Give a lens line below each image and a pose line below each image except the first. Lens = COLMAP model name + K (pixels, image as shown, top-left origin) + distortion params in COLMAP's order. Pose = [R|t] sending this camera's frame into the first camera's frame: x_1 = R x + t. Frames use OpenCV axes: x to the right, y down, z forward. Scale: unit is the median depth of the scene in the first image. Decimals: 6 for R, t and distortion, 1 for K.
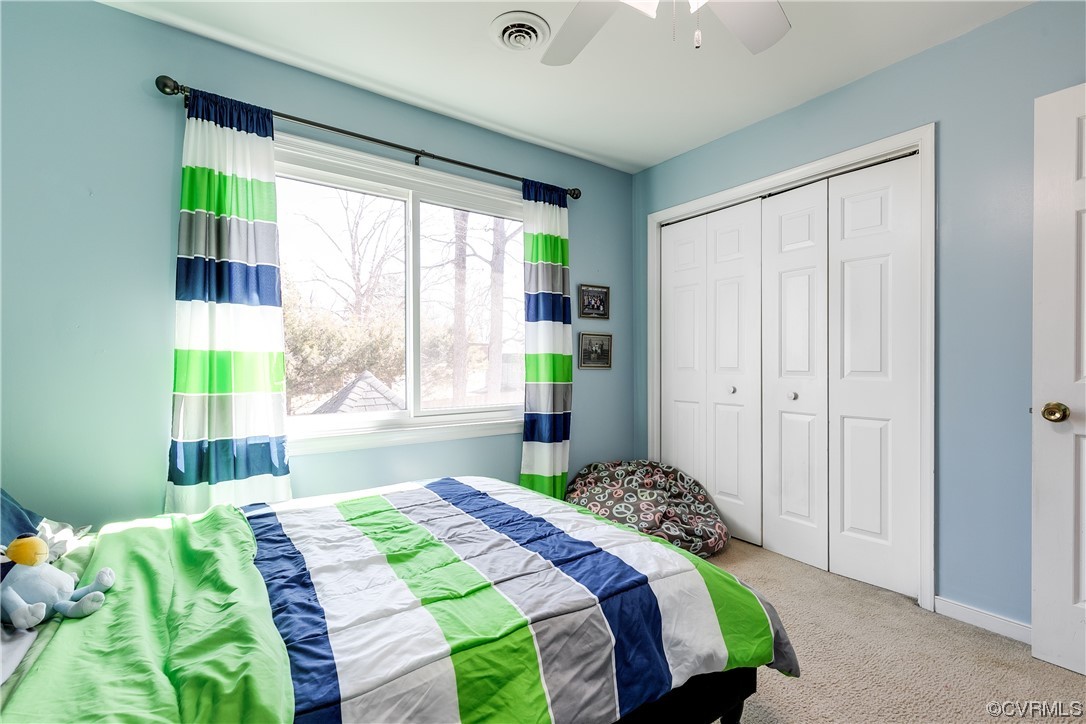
lens RADIAL K [[492.3, 0, 537.6], [0, 492.3, 363.7], [0, 0, 1]] dist [0.011615, -0.001290]
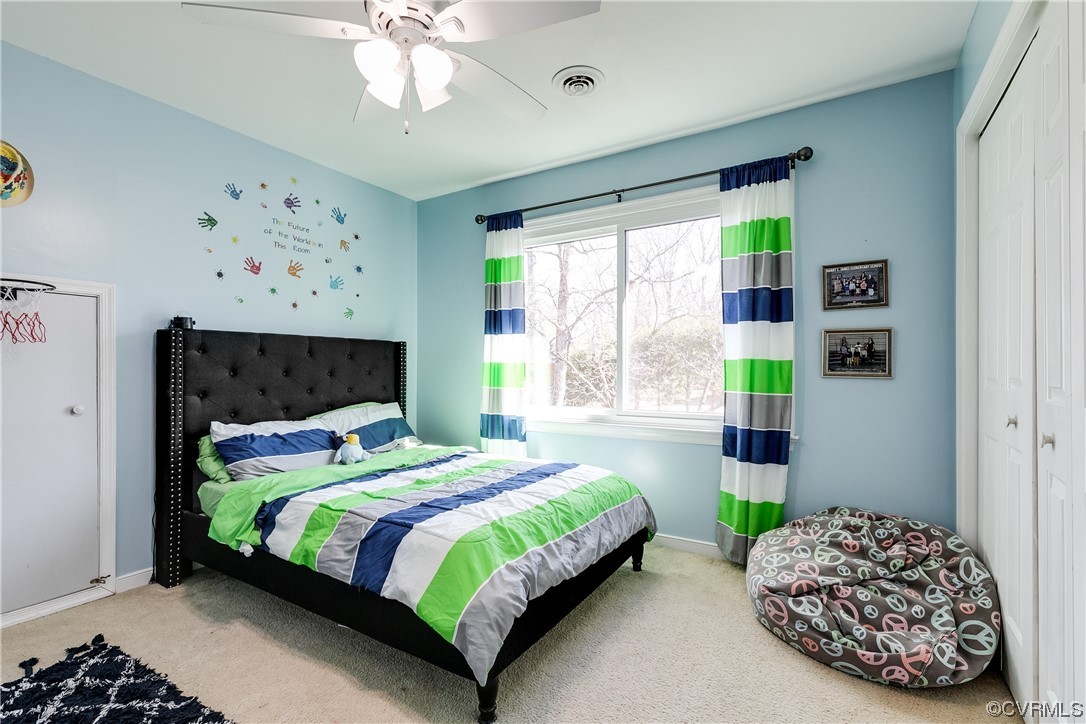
lens RADIAL K [[492.3, 0, 537.6], [0, 492.3, 363.7], [0, 0, 1]] dist [0.011615, -0.001290]
pose [[0.388222, -0.009179, -0.921520, 0.687551], [-0.000676, 0.999947, -0.010245, -0.002979], [0.921566, 0.004601, 0.388195, 0.327907]]
